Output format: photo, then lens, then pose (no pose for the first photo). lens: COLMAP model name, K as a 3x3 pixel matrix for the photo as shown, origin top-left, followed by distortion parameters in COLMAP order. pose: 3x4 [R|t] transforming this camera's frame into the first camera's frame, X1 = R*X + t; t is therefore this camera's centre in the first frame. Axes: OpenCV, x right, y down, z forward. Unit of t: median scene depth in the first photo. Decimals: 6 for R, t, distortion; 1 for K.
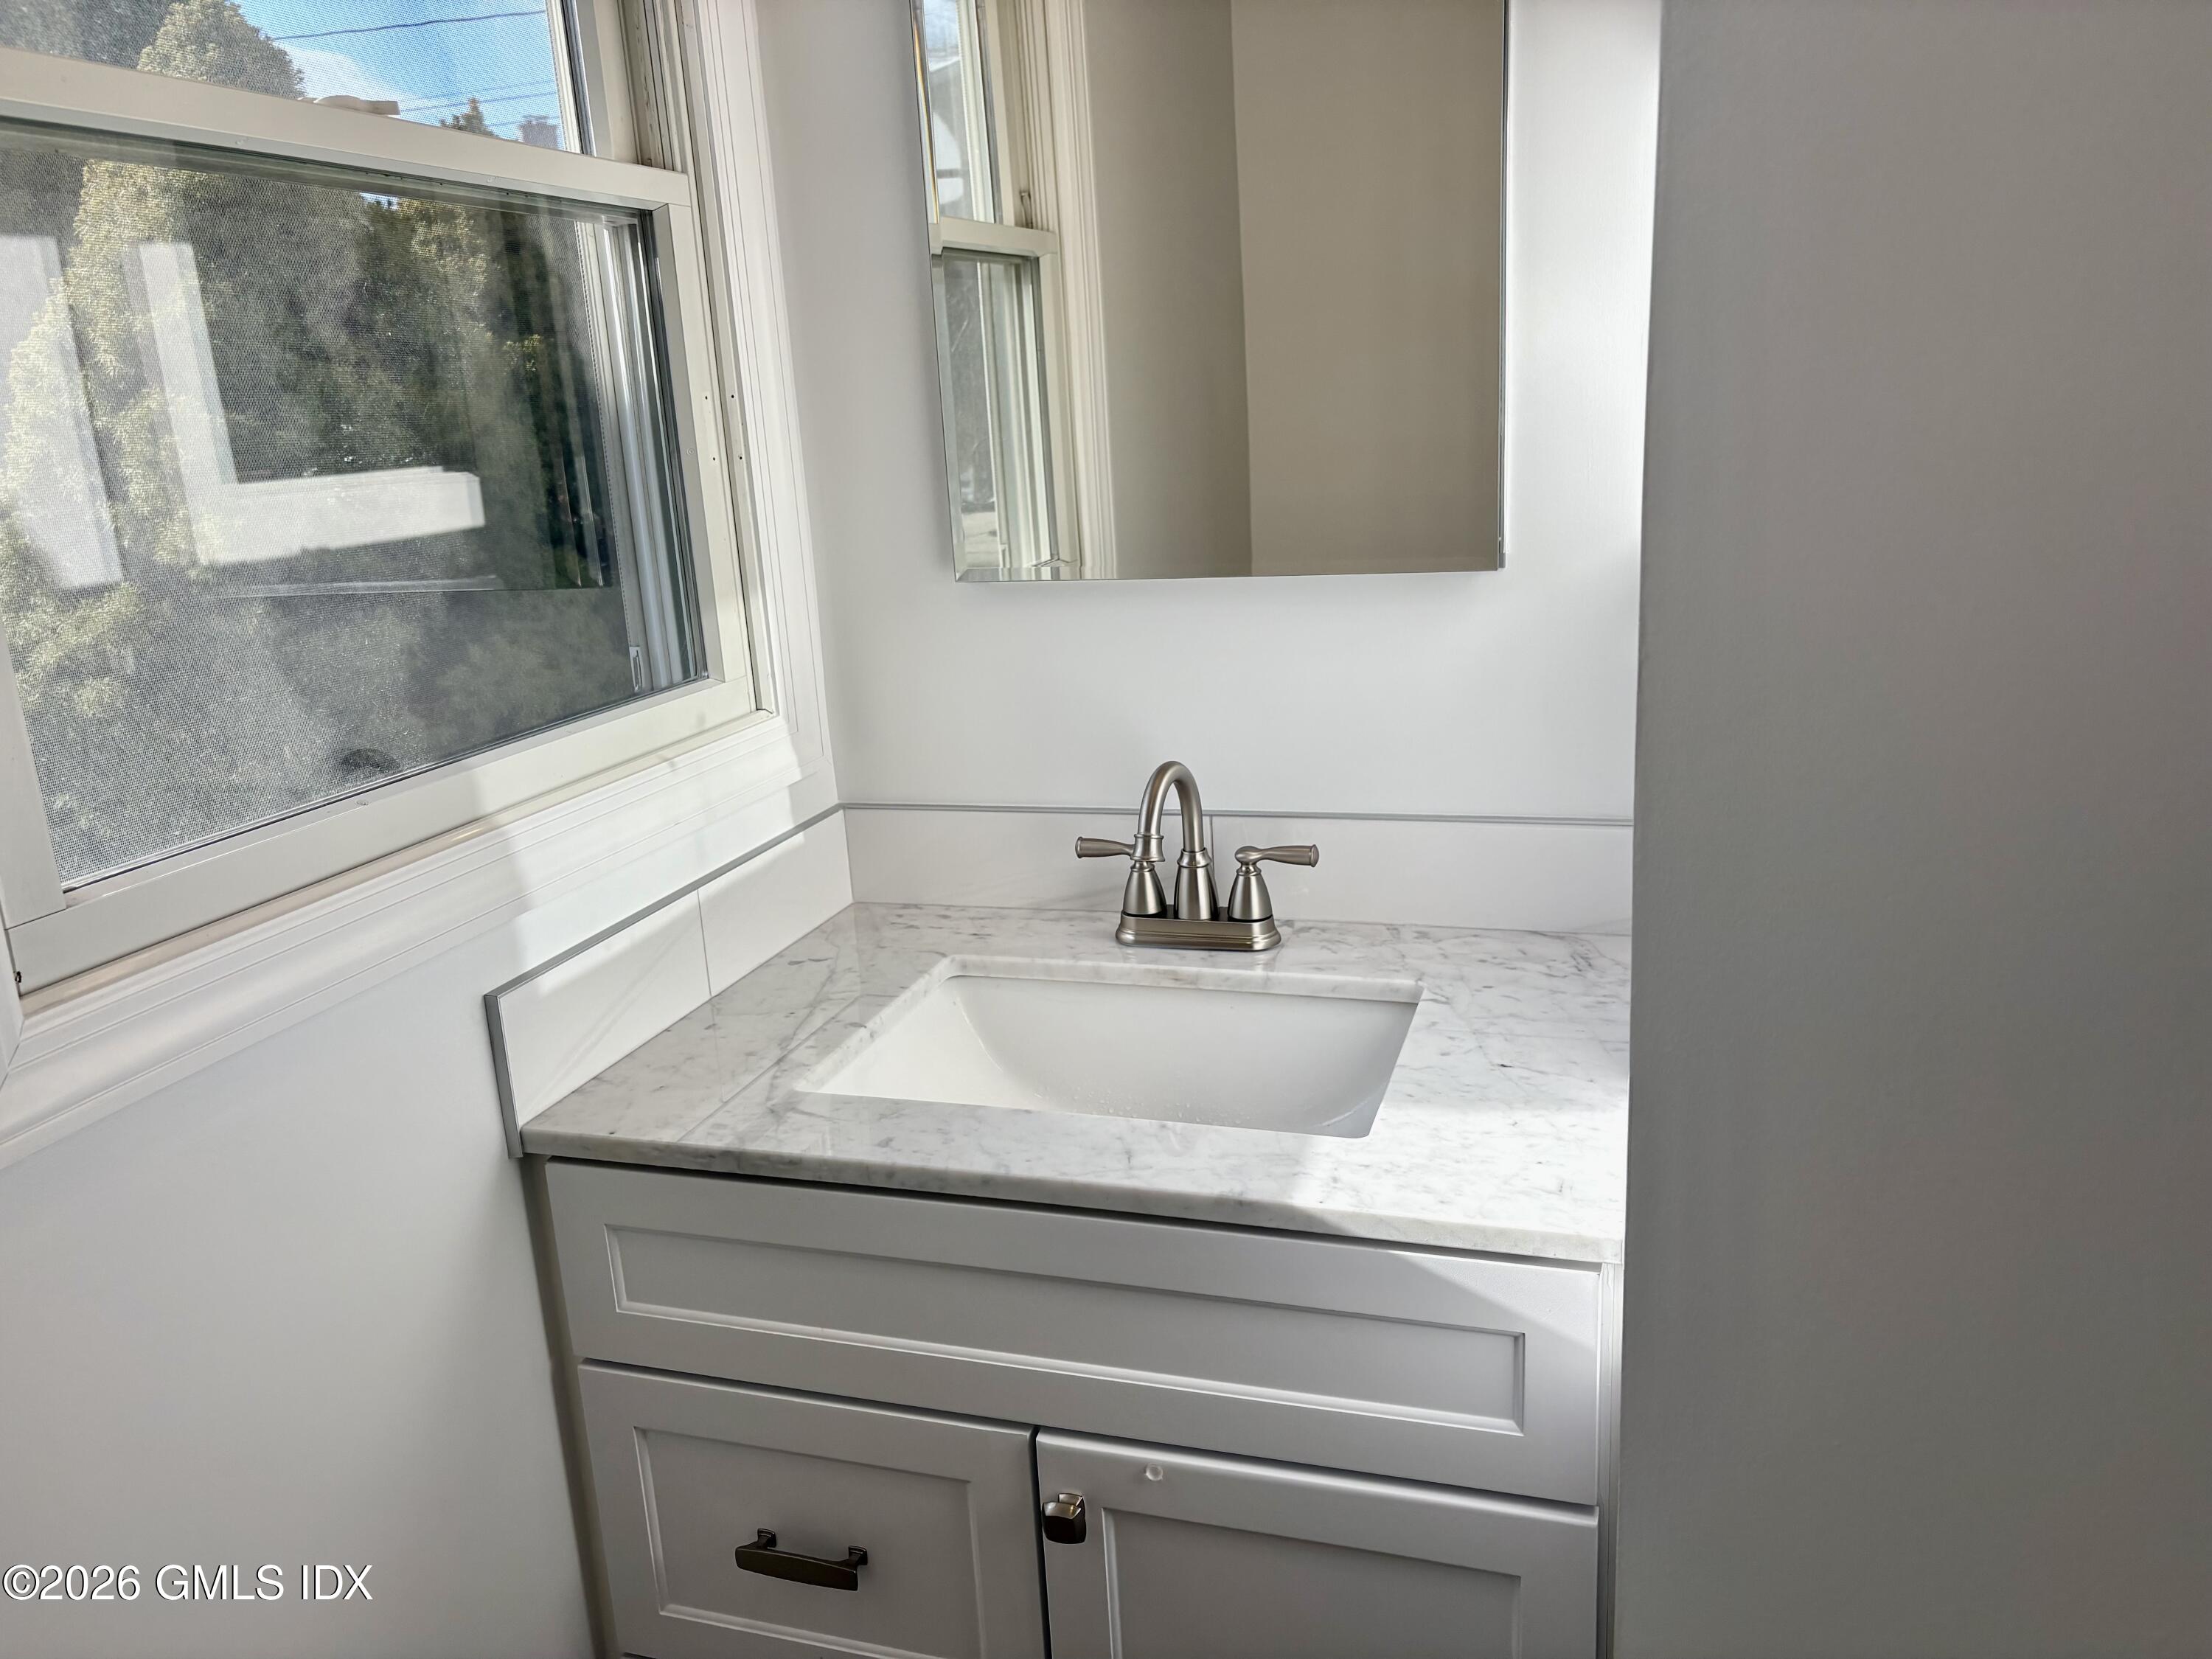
lens RADIAL K [[1664.7, 0, 1094.7], [0, 1664.7, 821.4], [0, 0, 1]] dist [0.041903, -0.049487]
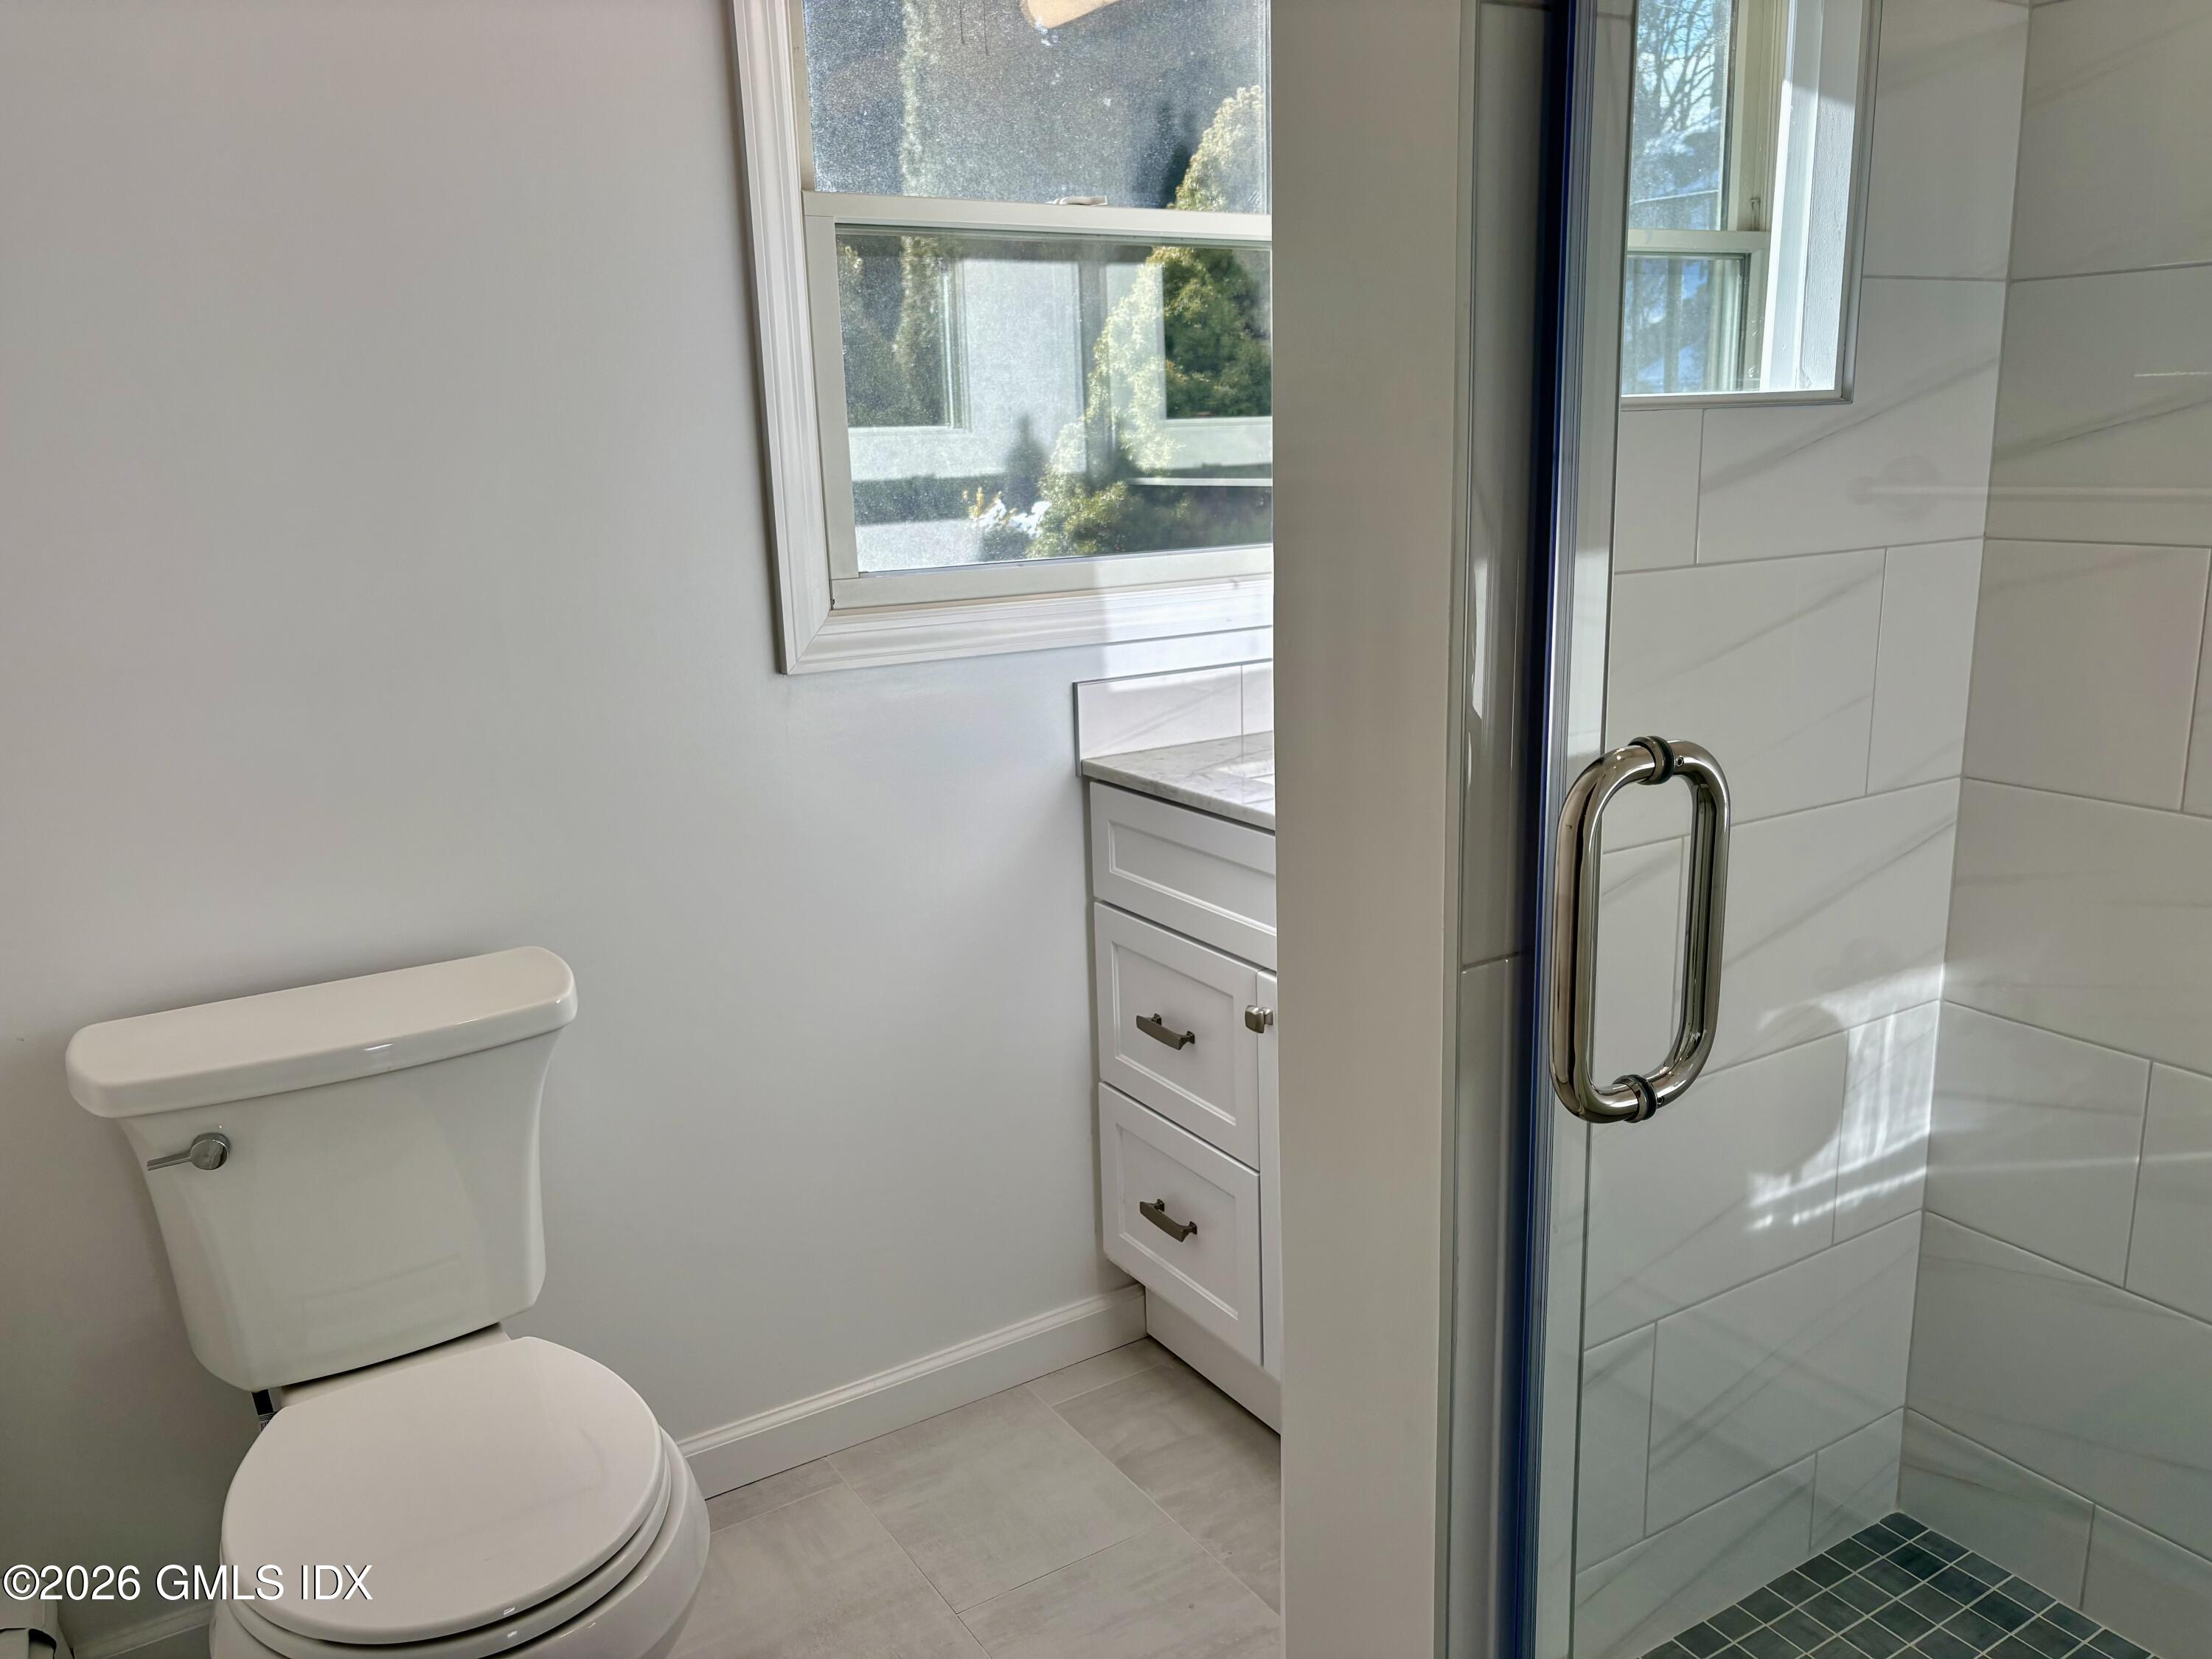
lens RADIAL K [[1664.7, 0, 1094.7], [0, 1664.7, 821.4], [0, 0, 1]] dist [0.041903, -0.049487]
pose [[0.775425, 0.183589, -0.604162, 0.770100], [-0.177283, 0.981614, 0.070749, 0.116576], [0.606042, 0.052247, 0.793715, -0.429569]]
